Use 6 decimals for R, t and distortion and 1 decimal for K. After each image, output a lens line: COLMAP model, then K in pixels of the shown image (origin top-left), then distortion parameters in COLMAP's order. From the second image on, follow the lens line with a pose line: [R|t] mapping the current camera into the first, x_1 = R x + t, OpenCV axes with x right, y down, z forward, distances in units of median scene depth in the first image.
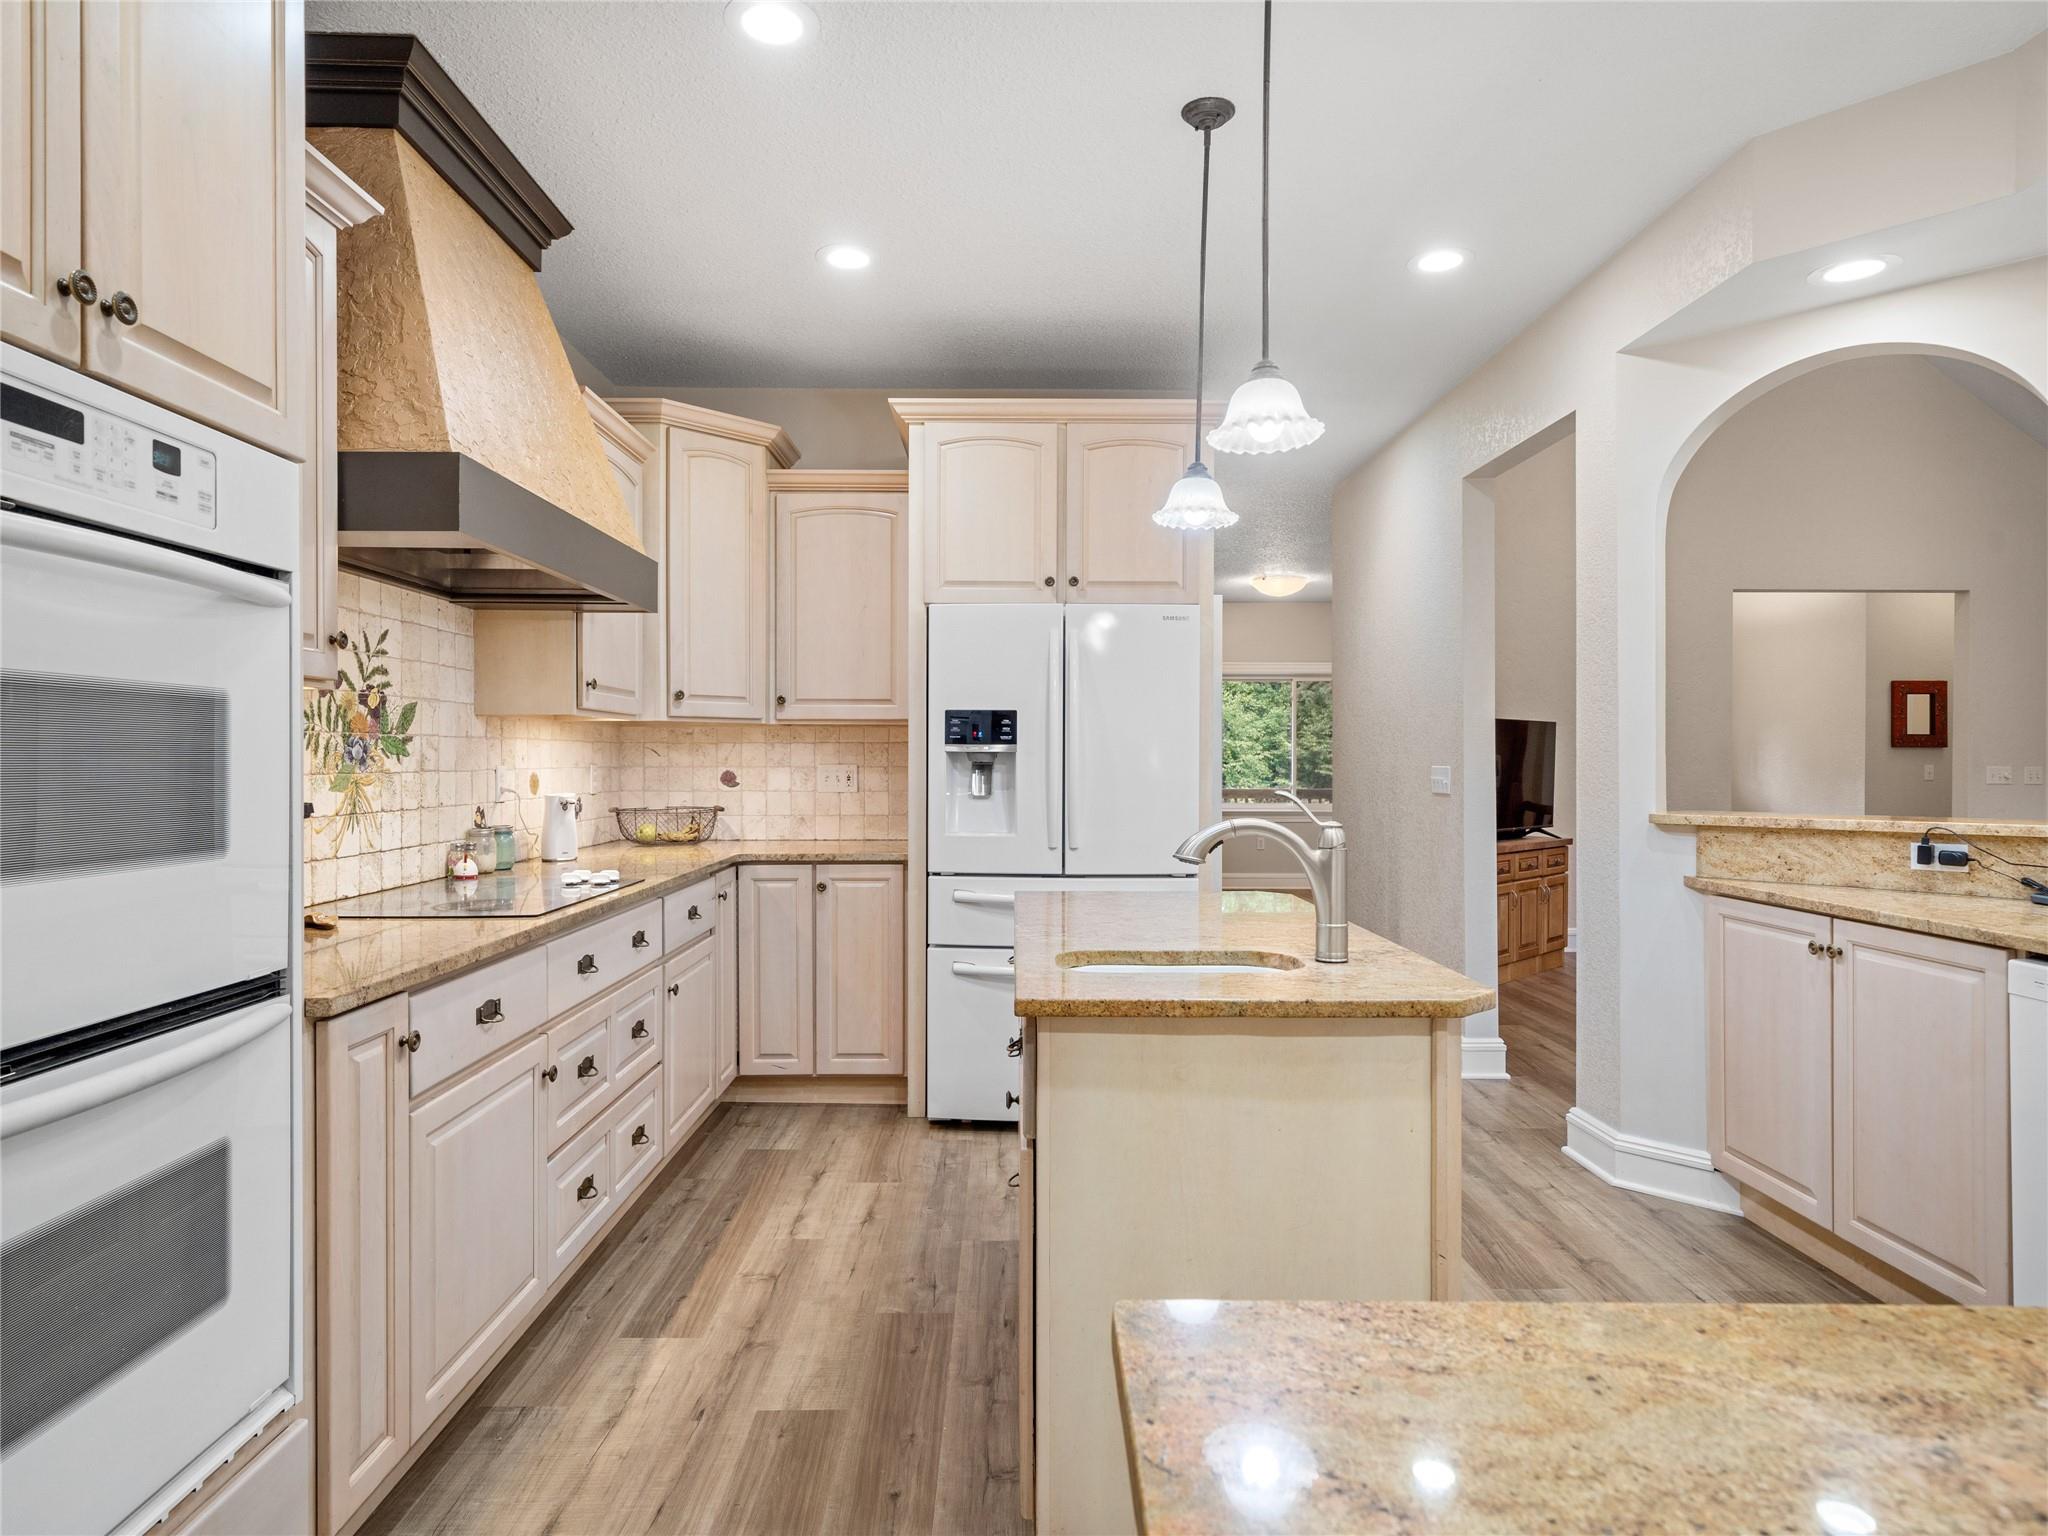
lens RADIAL K [[1171.9, 0, 1015.1], [0, 1171.9, 763.8], [0, 0, 1]] dist [0.001554, -0.000151]
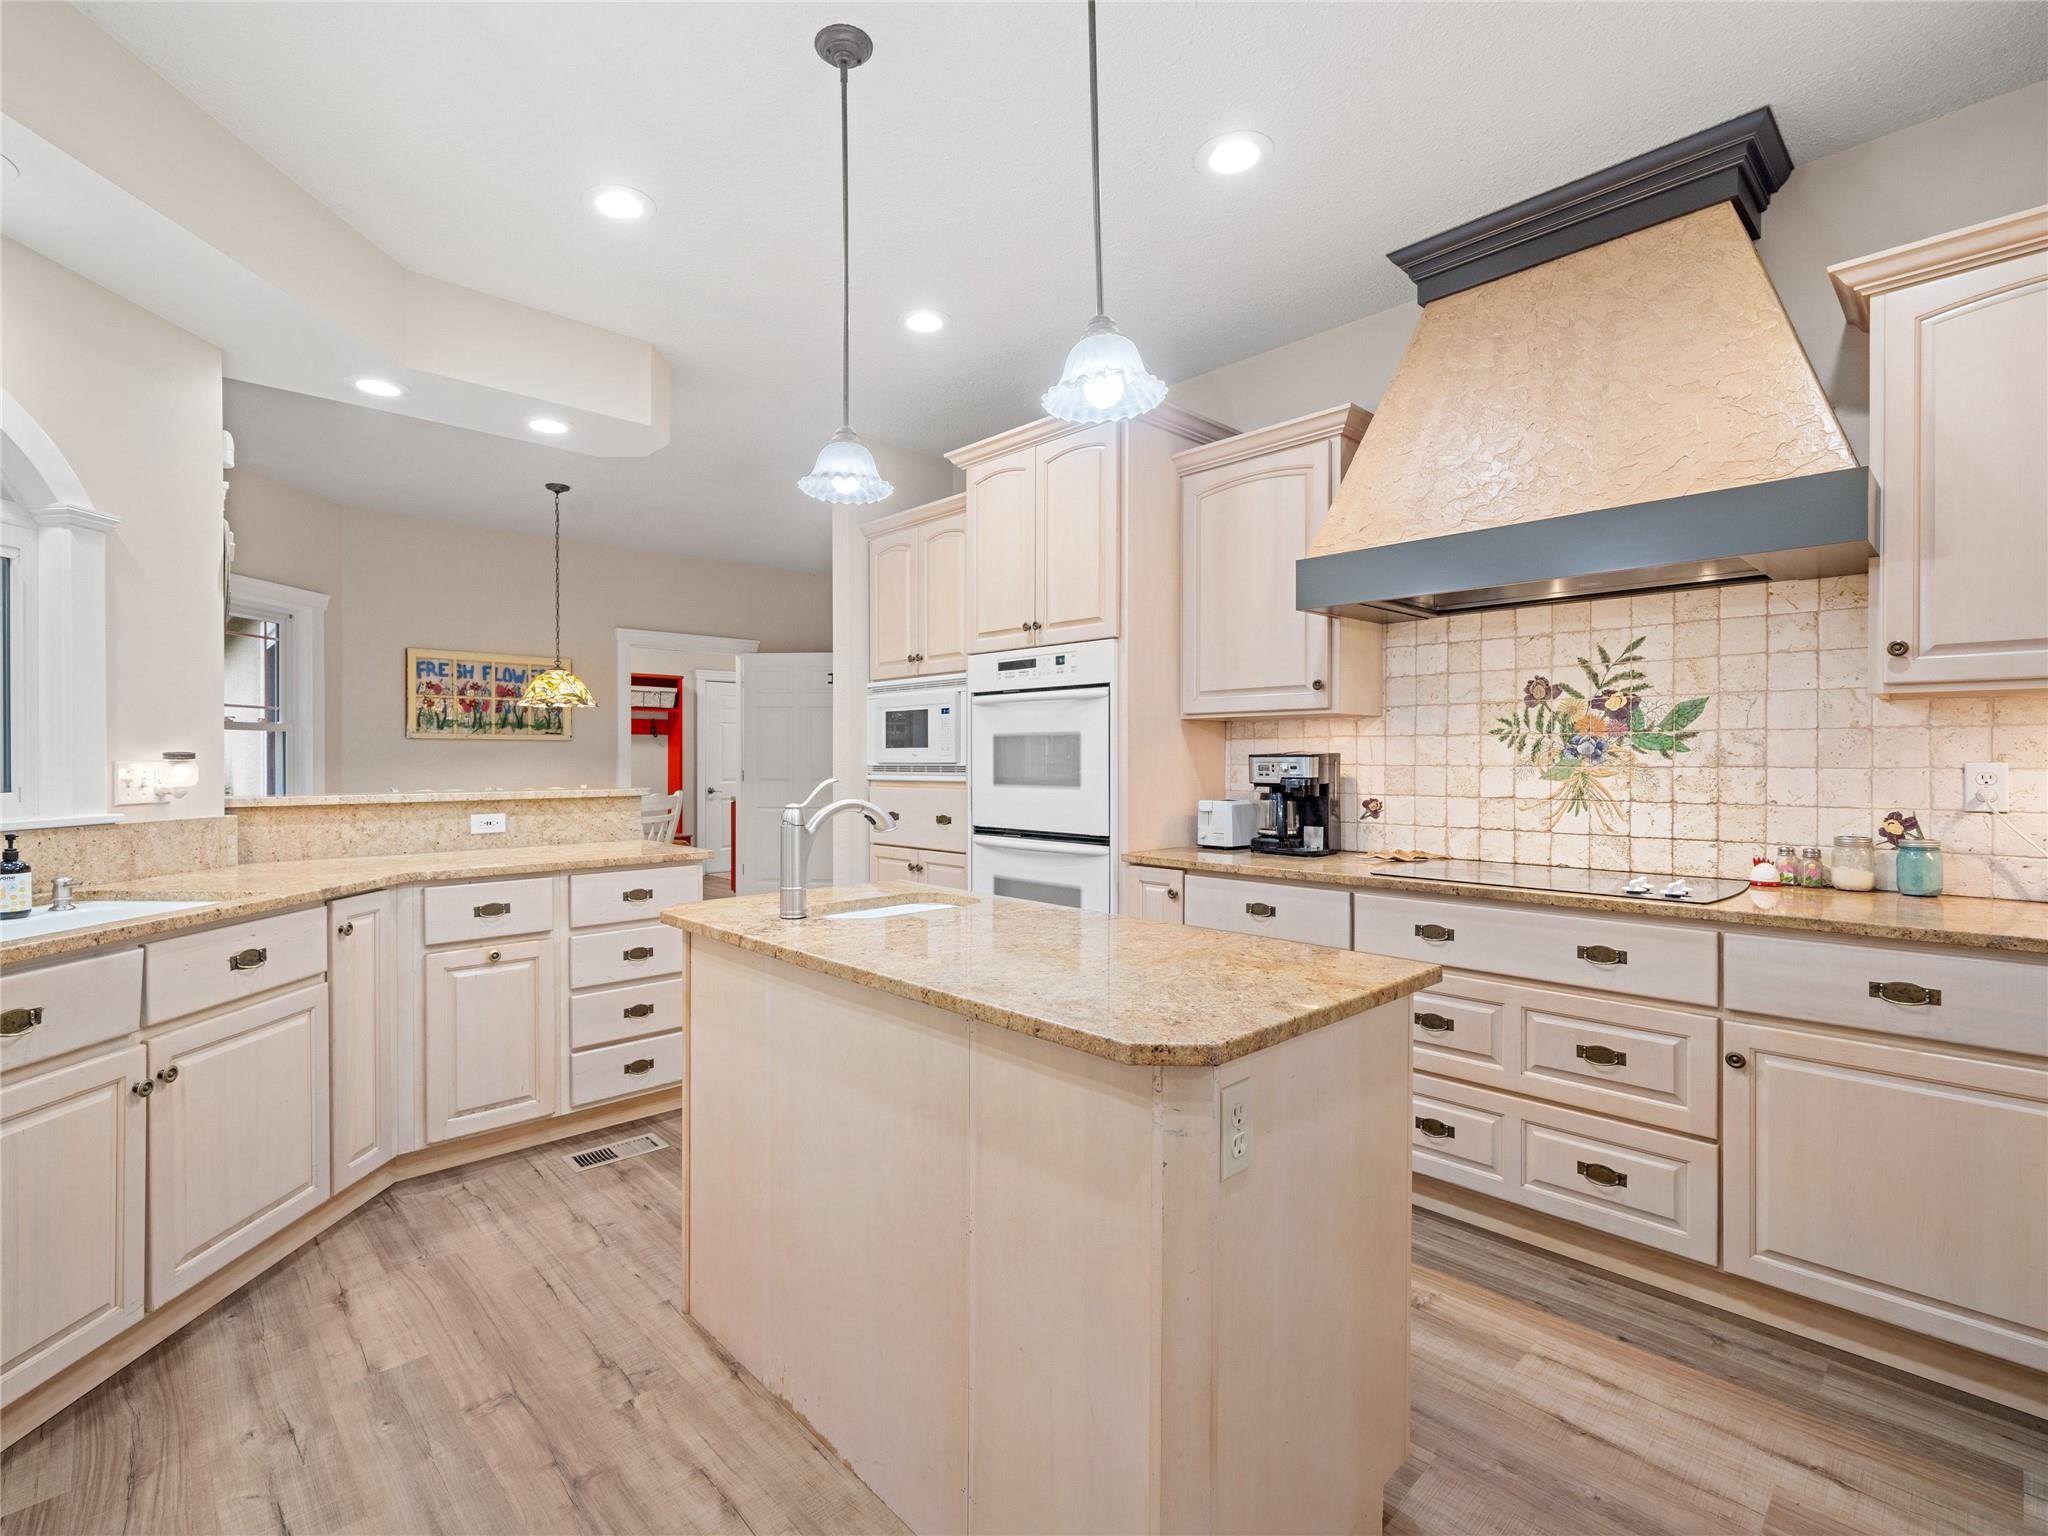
lens RADIAL K [[960.3, 0, 975.4], [0, 960.3, 763.2], [0, 0, 1]] dist [-0.003508, 0.002418]
pose [[-0.740141, 0.002352, -0.672448, 0.485806], [-0.003139, 0.999971, 0.006953, -0.000152], [0.672444, 0.007257, -0.740112, 1.130800]]
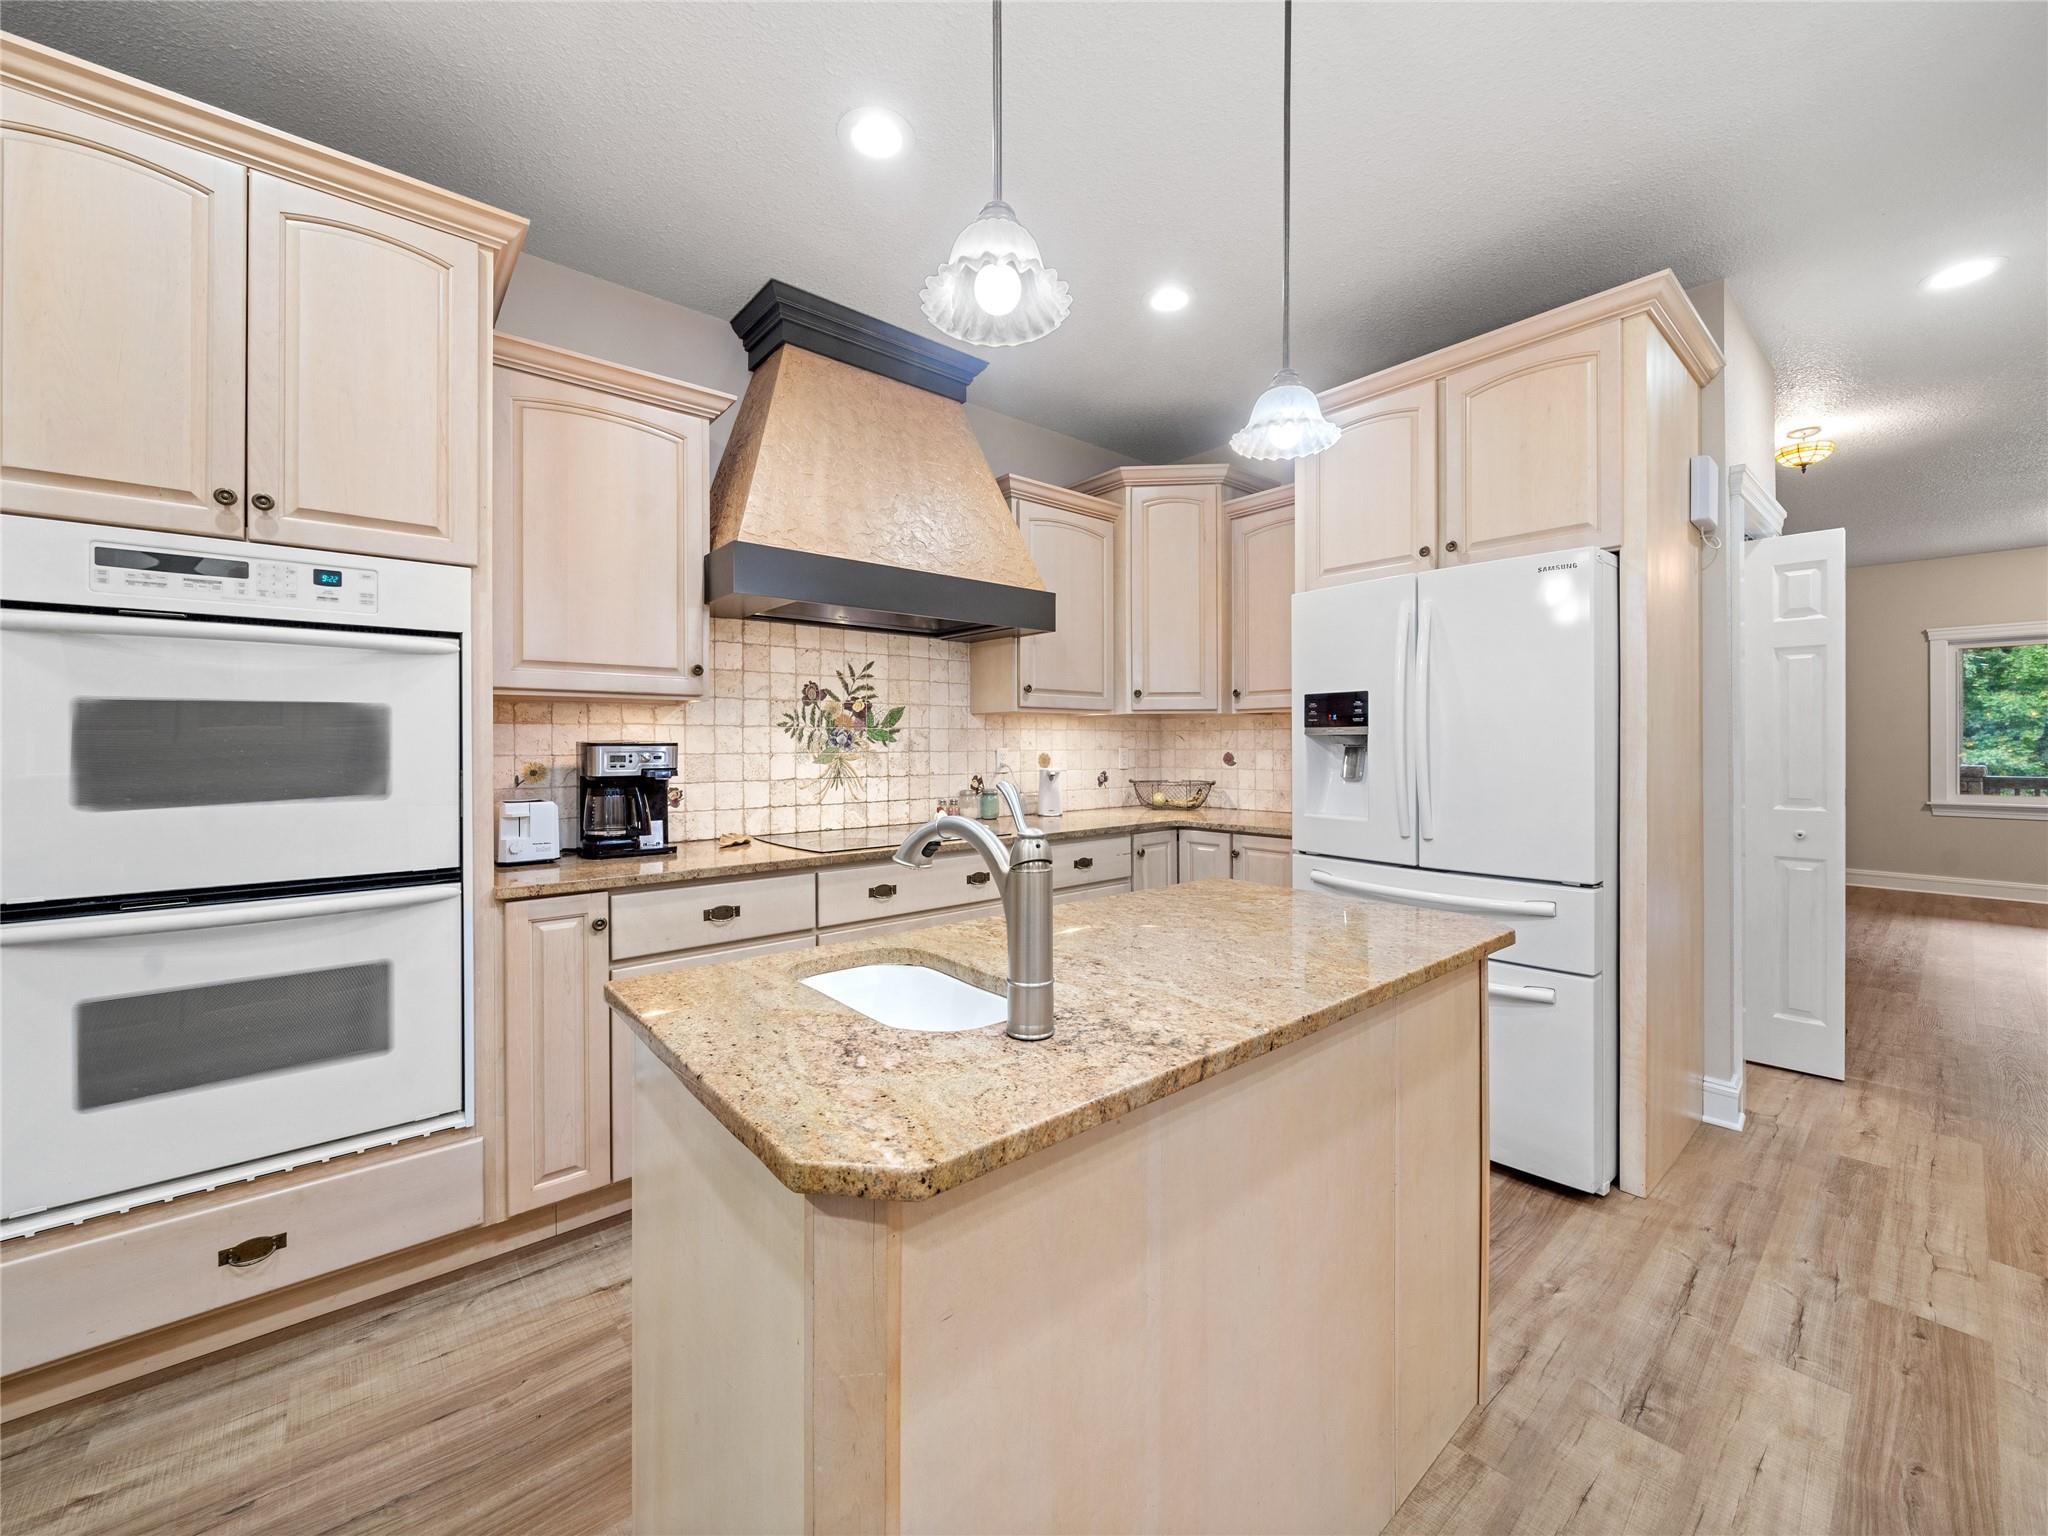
lens RADIAL K [[800.3, 0, 1025.9], [0, 800.3, 748.2], [0, 0, 1]] dist [-0.003386, -0.000570]
pose [[0.647164, 0.000256, -0.762351, 0.377038], [0.000241, 1.000000, 0.000540, 0.001168], [0.762351, -0.000533, 0.647164, 0.419274]]
